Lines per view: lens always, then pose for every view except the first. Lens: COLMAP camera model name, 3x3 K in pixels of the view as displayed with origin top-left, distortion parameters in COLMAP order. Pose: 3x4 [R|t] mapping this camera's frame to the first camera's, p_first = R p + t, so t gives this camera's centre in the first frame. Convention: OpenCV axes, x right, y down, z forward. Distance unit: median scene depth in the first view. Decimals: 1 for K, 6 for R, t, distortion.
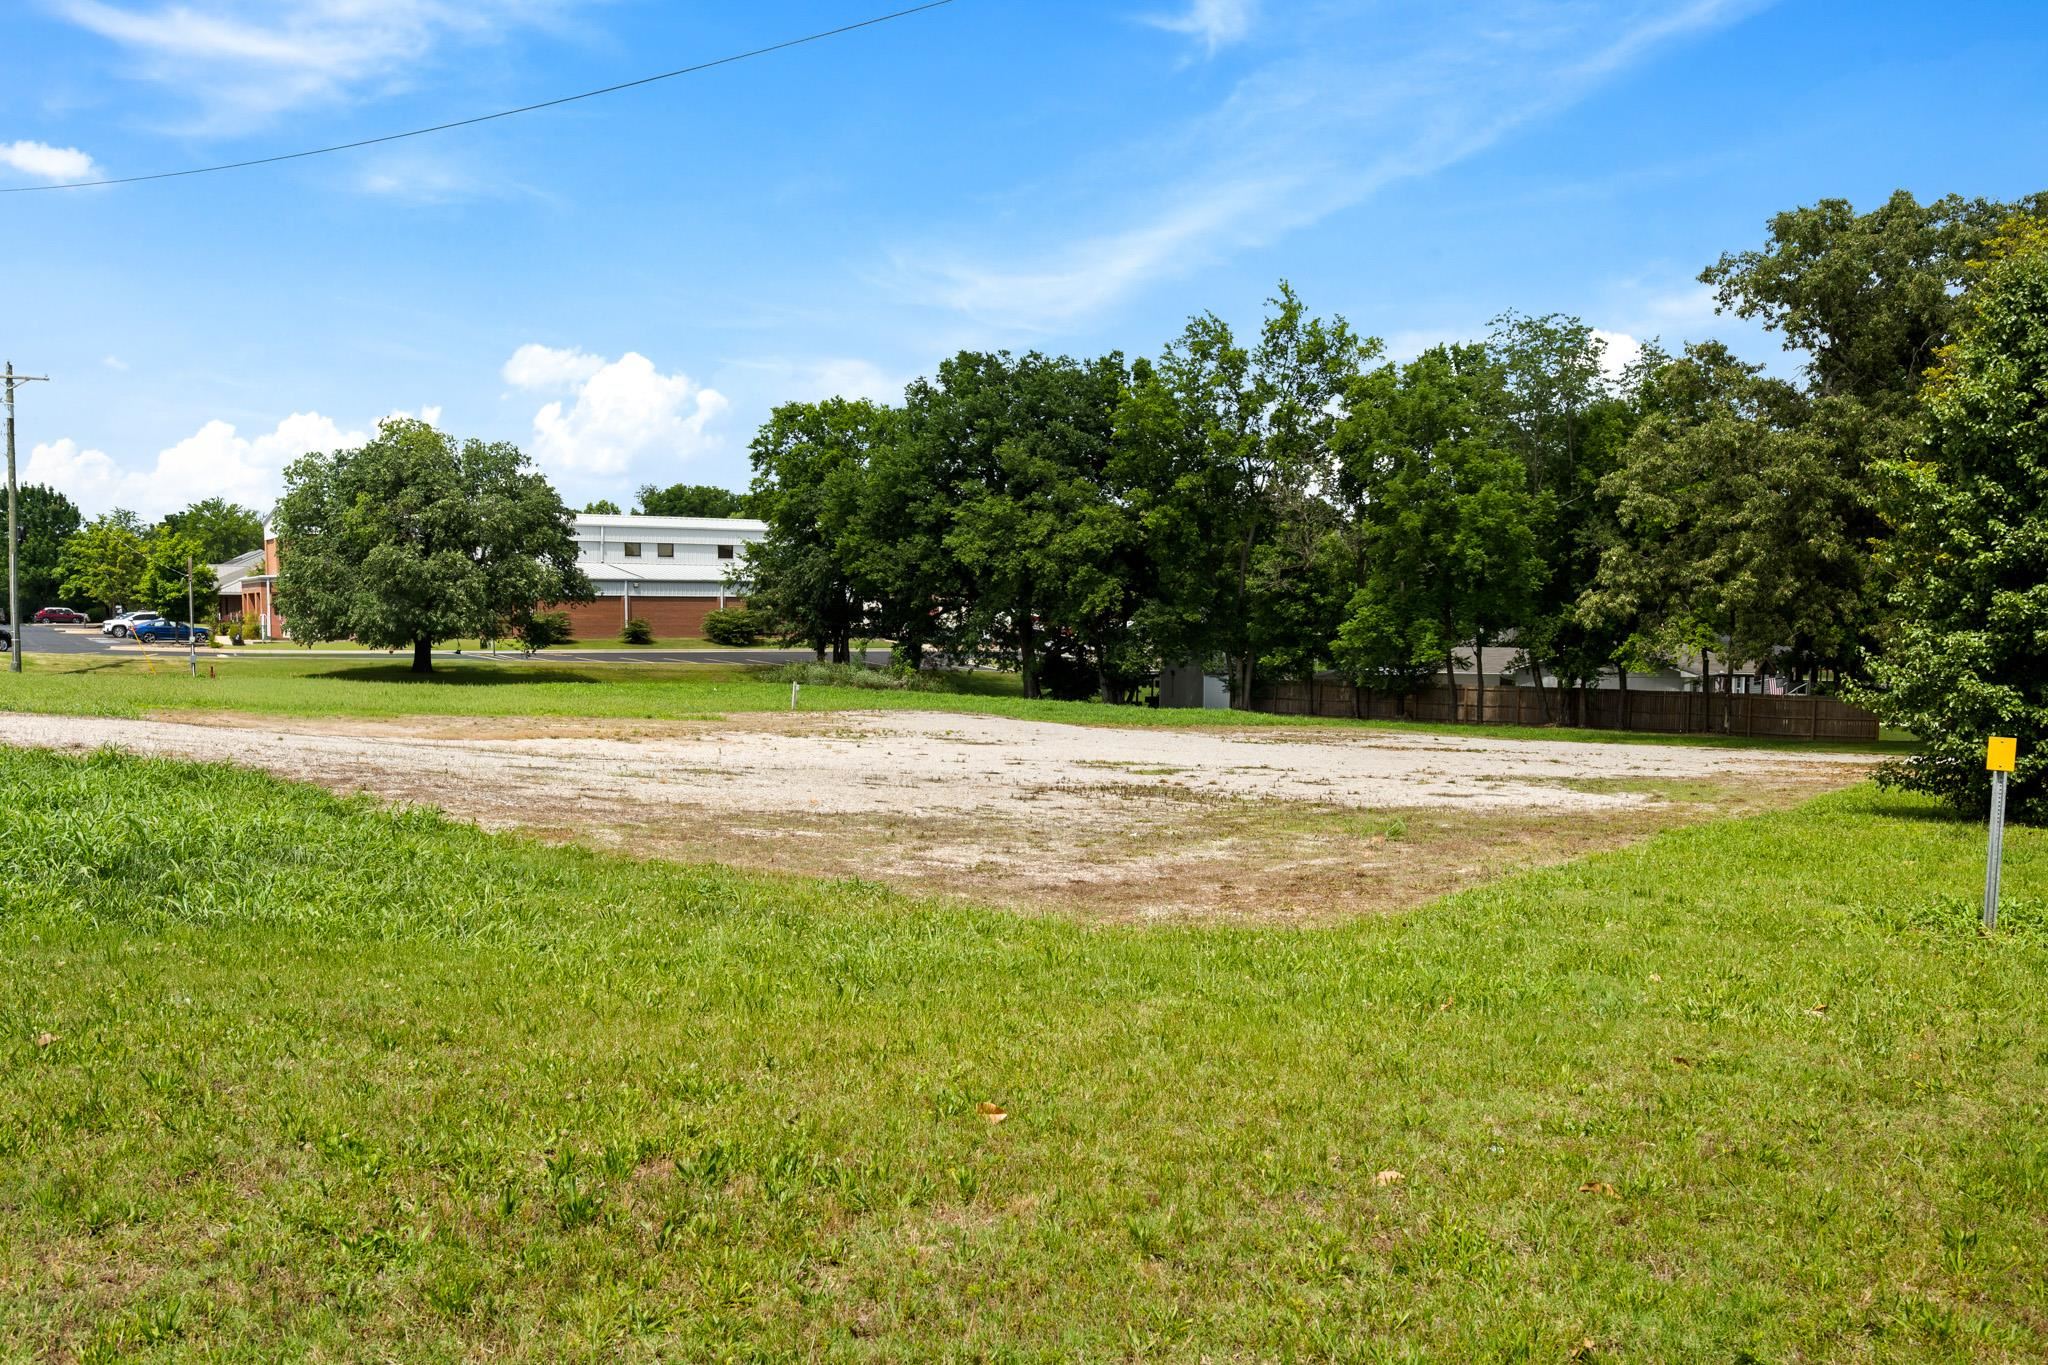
lens RADIAL K [[1801.9, 0, 1024.8], [0, 1801.9, 776.3], [0, 0, 1]] dist [-0.007890, -0.002030]
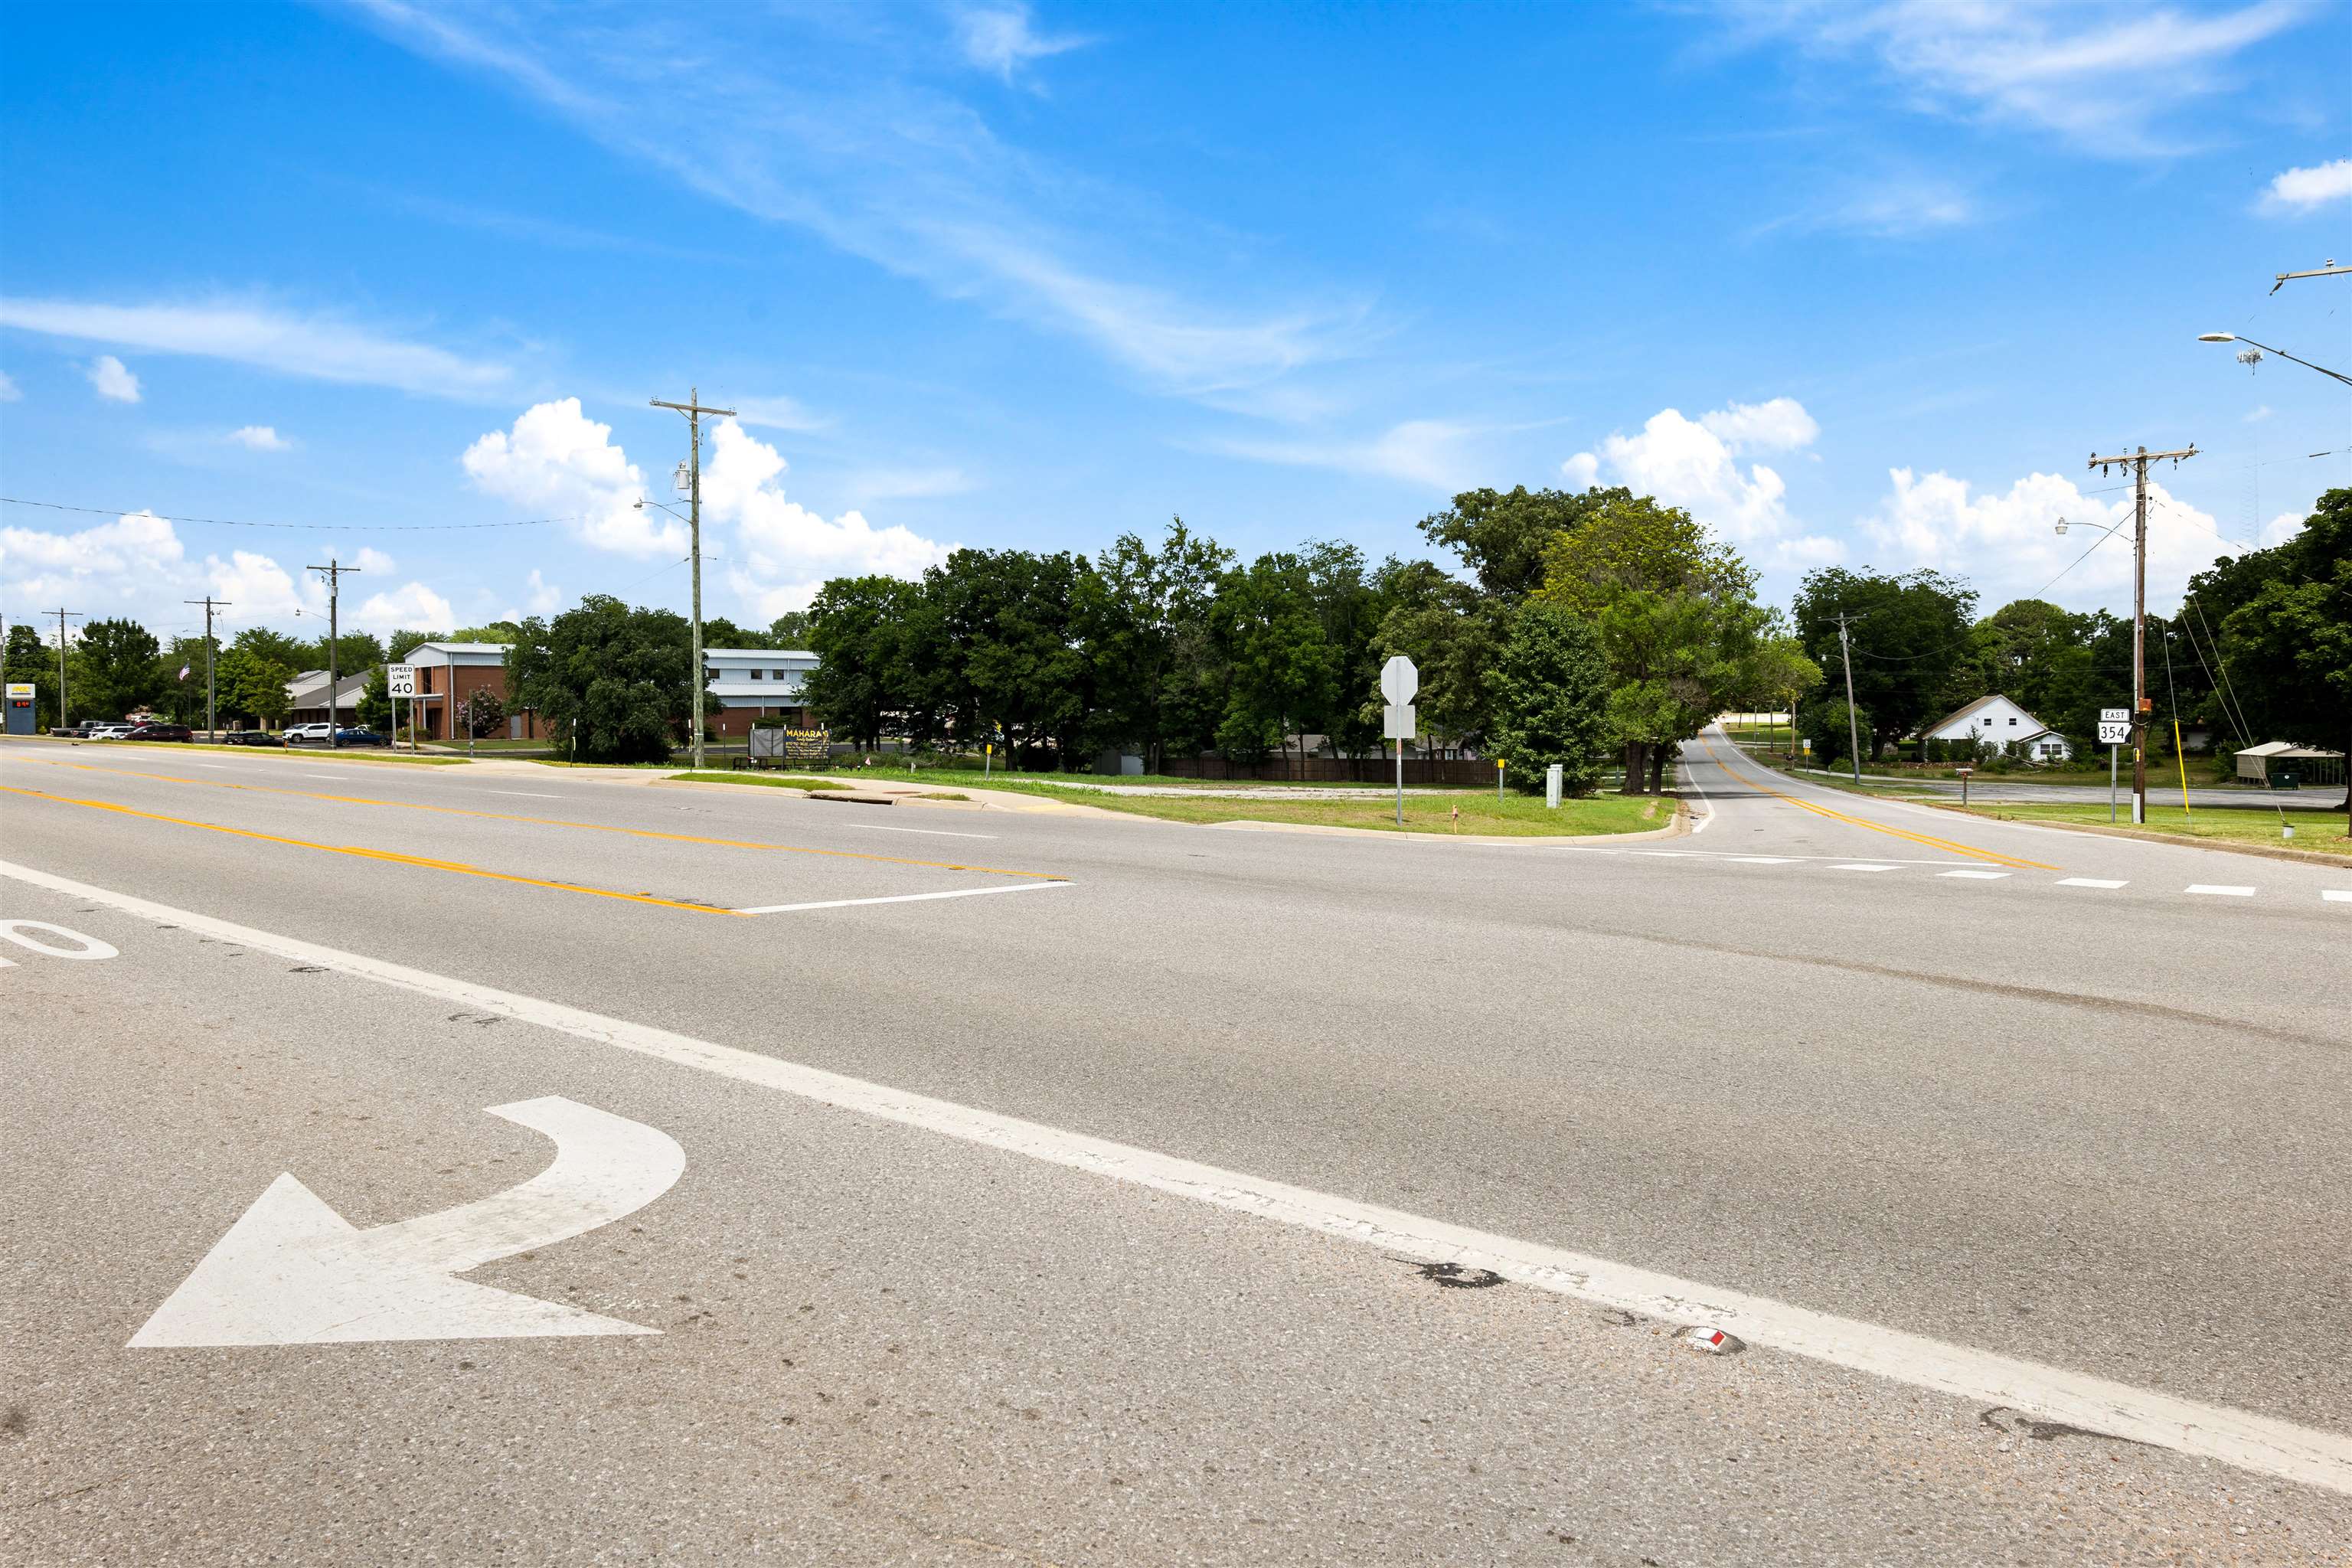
lens RADIAL K [[1512.6, 0, 1178.8], [0, 1512.6, 704.8], [0, 0, 1]] dist [-0.003466, -0.000991]
pose [[0.980156, -0.012121, 0.197858, -0.128880], [0.030203, 0.995607, -0.088630, 0.020091], [-0.195915, 0.092847, 0.976216, -0.332372]]
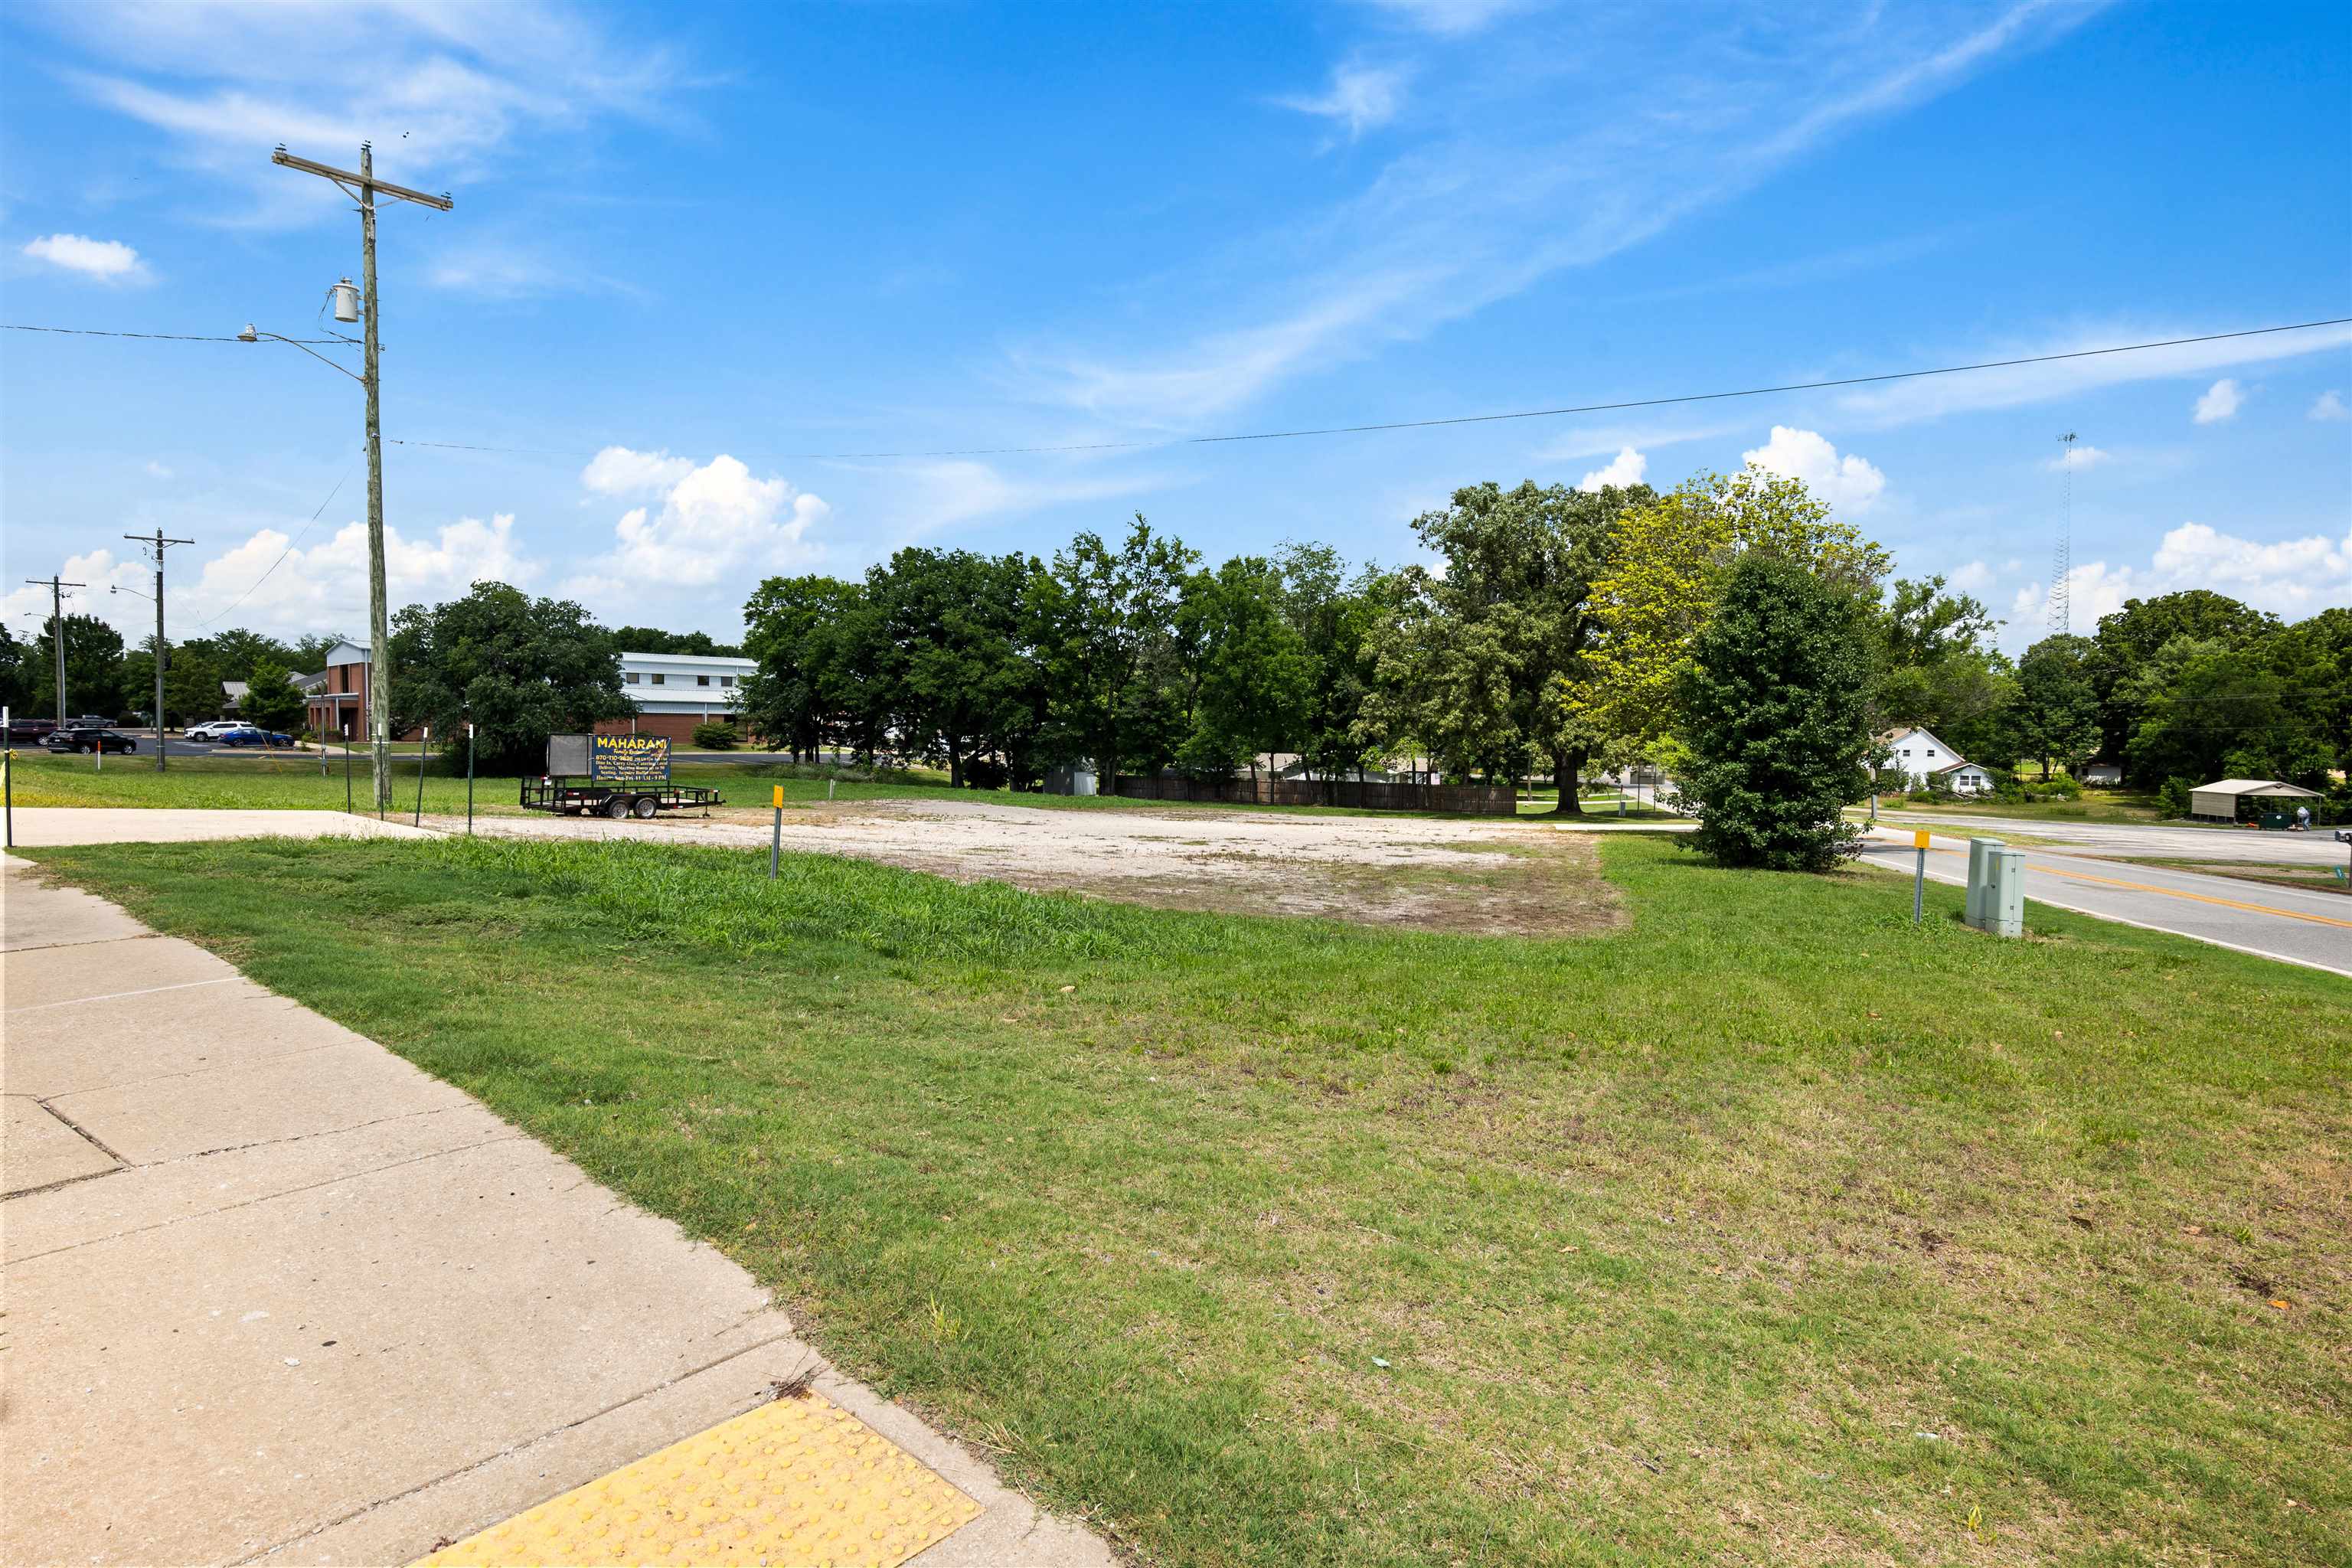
lens RADIAL K [[1261.6, 0, 1176.0], [0, 1261.6, 784.0], [0, 0, 1]] dist [-0.012800, -0.000113]
pose [[0.969887, -0.003996, 0.243523, -0.084258], [0.014139, 0.999103, -0.039916, -0.004232], [-0.243145, 0.042157, 0.969073, -0.022332]]
